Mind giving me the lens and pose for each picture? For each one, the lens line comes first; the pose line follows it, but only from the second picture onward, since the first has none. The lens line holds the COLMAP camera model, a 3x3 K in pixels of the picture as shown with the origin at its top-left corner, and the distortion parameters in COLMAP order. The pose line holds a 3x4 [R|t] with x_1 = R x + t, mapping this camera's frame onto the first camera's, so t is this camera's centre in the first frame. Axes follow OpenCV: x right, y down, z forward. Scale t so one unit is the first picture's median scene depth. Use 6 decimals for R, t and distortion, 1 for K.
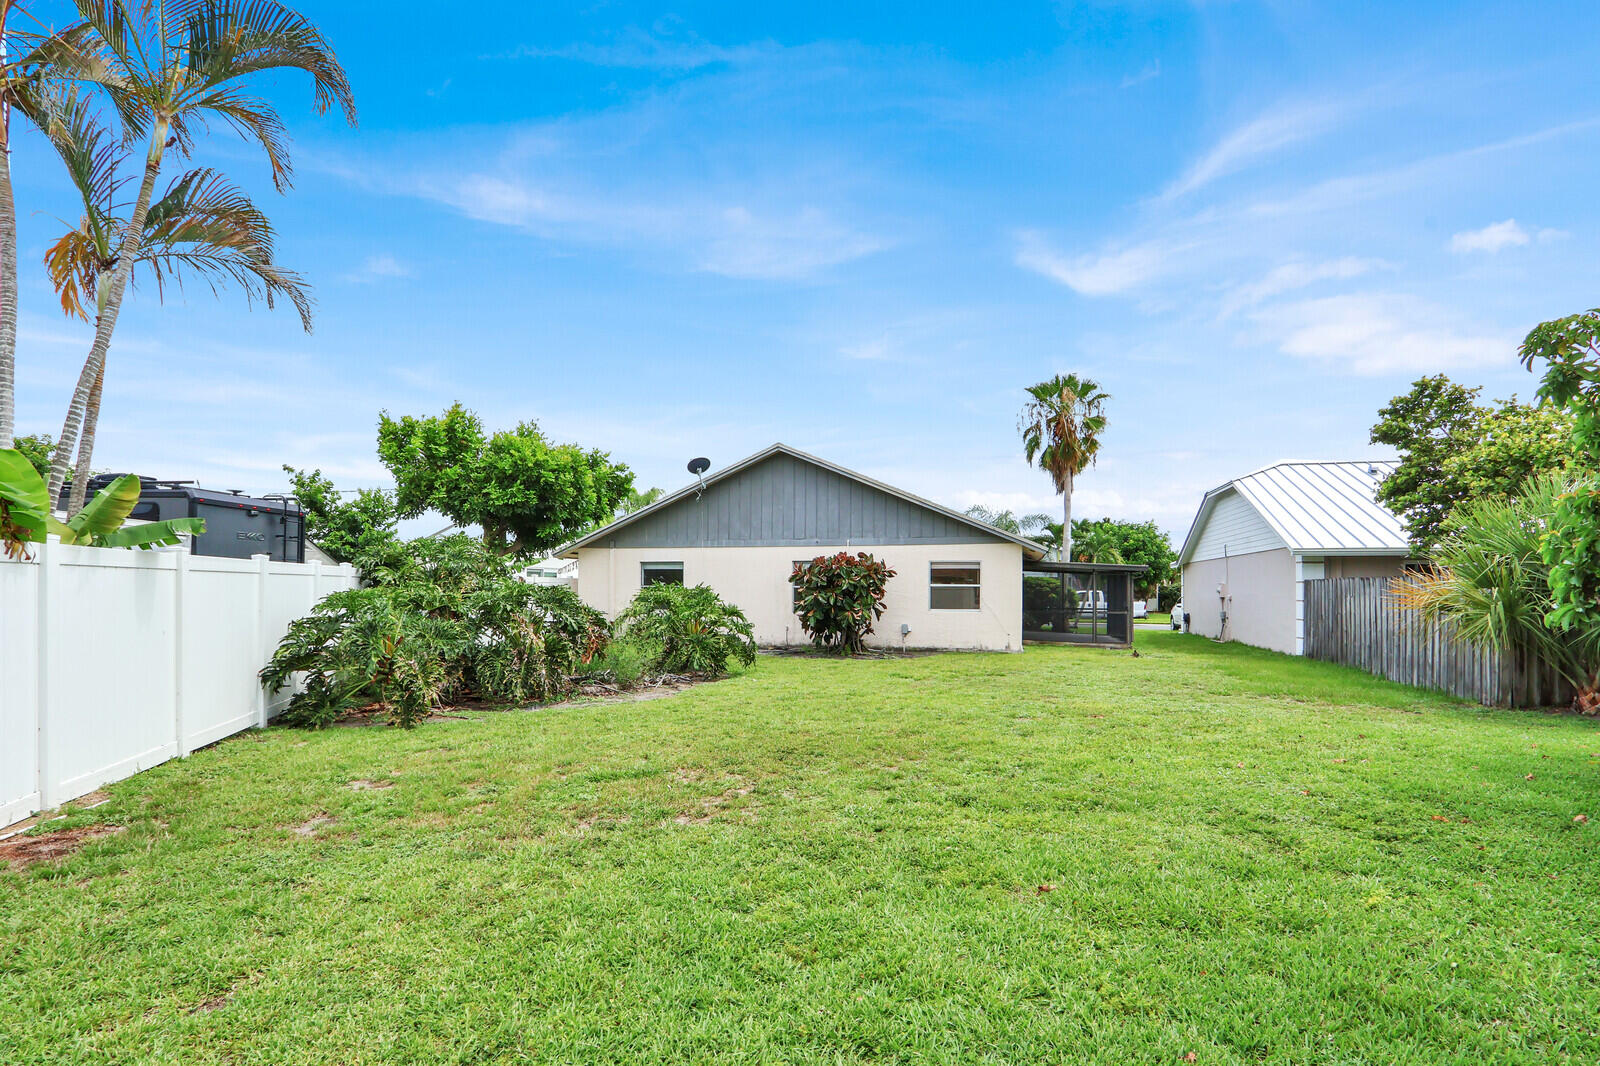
lens RADIAL K [[767.3, 0, 799.5], [0, 767.3, 584.5], [0, 0, 1]] dist [-0.014967, 0.000325]
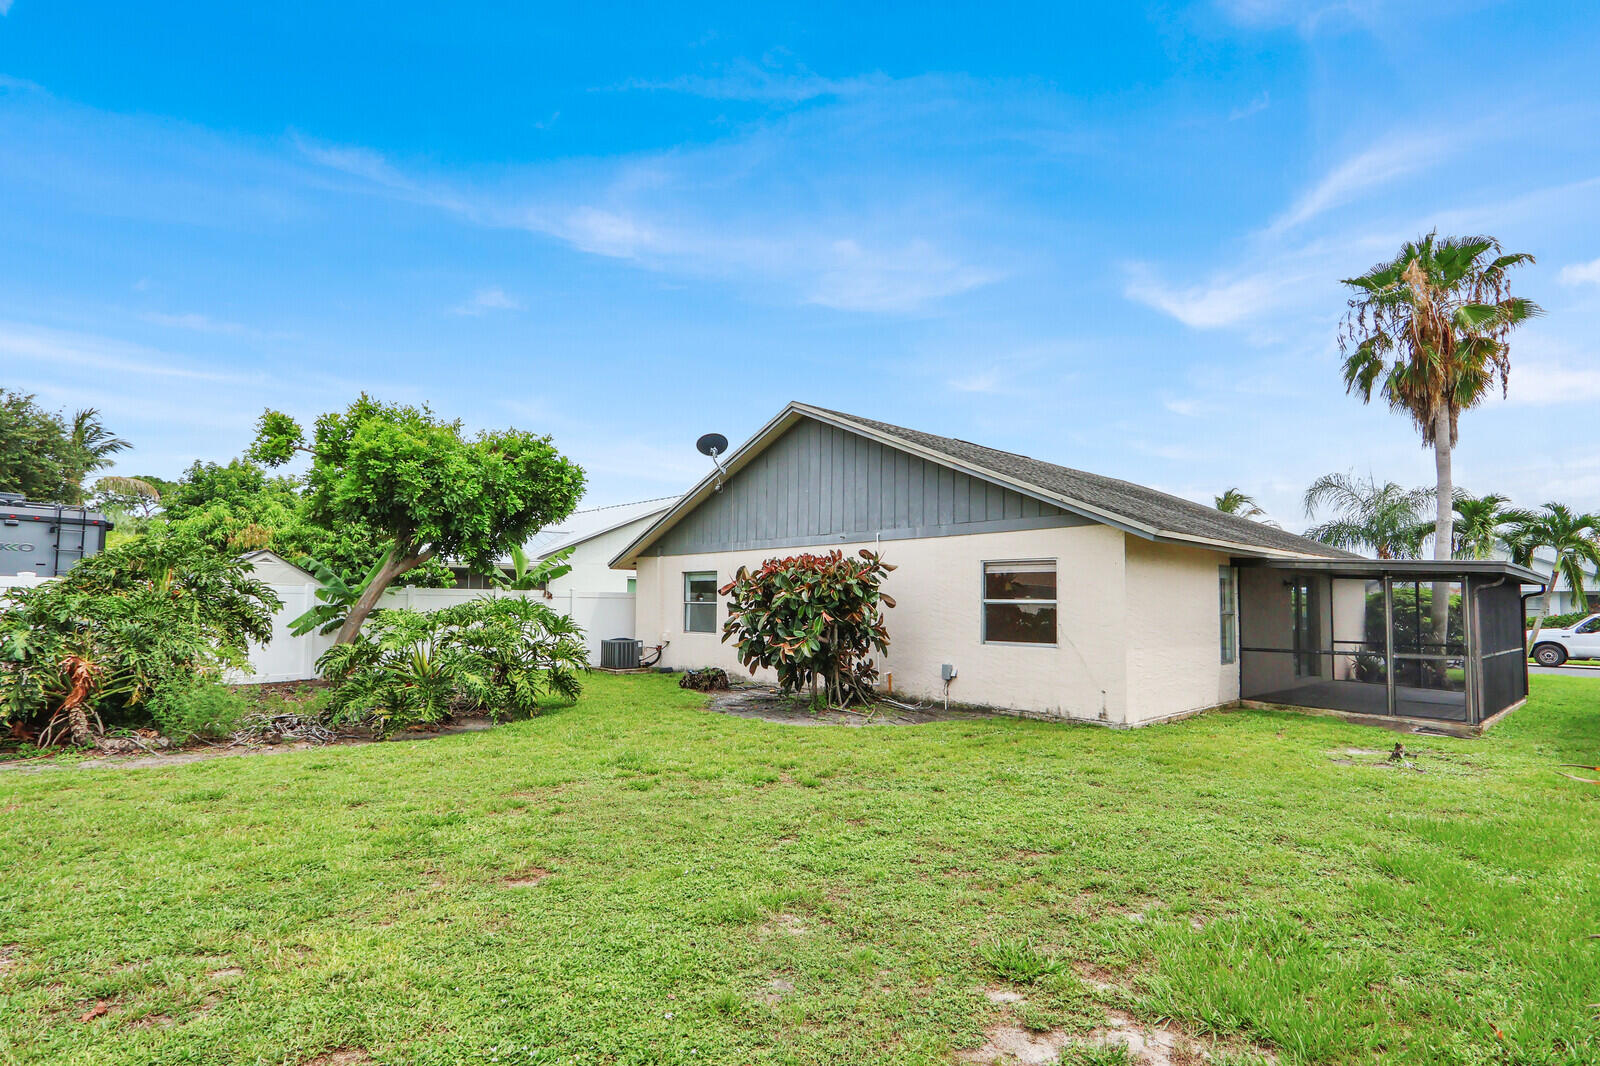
lens RADIAL K [[767.3, 0, 799.5], [0, 767.3, 584.5], [0, 0, 1]] dist [-0.014967, 0.000325]
pose [[0.860177, -0.010388, -0.509889, 0.349604], [0.000631, 0.999813, -0.019305, -0.000701], [0.509995, 0.016284, 0.860023, 0.407717]]
